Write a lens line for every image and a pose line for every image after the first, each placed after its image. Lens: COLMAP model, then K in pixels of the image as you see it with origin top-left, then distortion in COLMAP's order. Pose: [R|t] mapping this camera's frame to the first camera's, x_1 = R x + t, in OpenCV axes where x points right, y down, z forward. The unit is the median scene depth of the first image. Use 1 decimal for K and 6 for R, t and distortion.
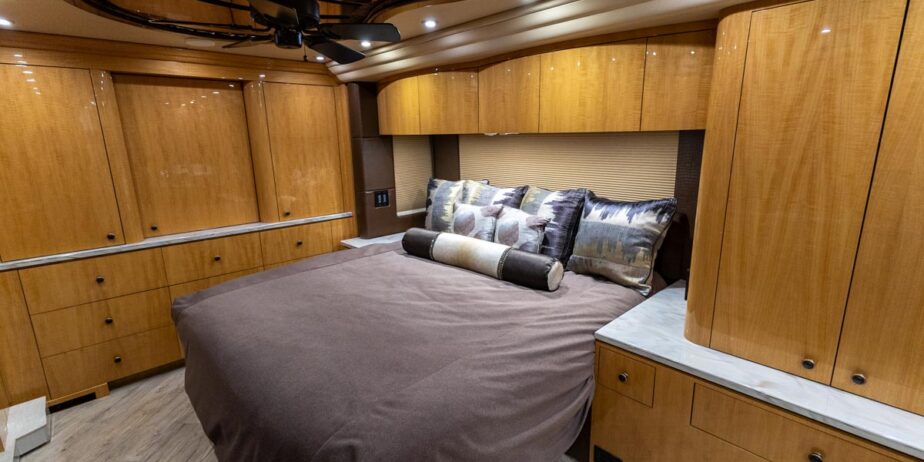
lens RADIAL K [[431.7, 0, 458.7], [0, 431.7, 230.0], [0, 0, 1]] dist [0.010773, -0.000168]
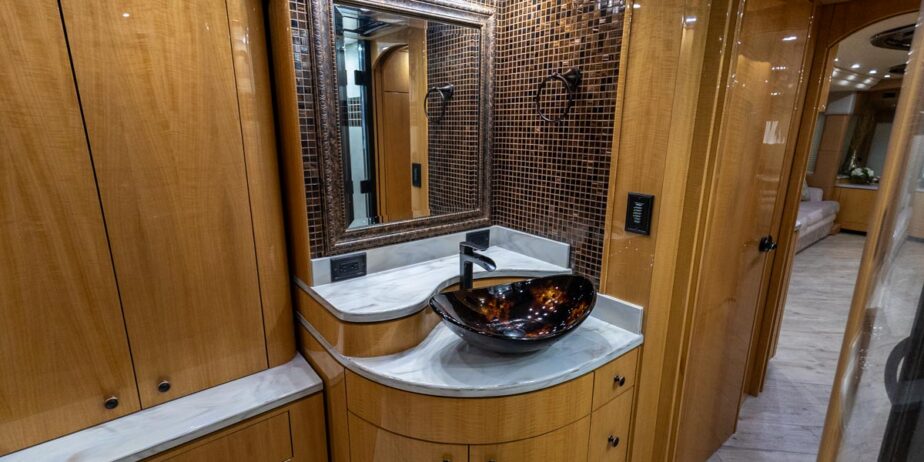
lens RADIAL K [[431.7, 0, 457.5], [0, 431.7, 230.8], [0, 0, 1]] dist [0.010773, -0.000168]
pose [[0.091932, -0.229817, 0.968882, 0.127543], [0.214858, 0.954660, 0.206057, -0.040389], [-0.972309, 0.189229, 0.137142, 0.173192]]
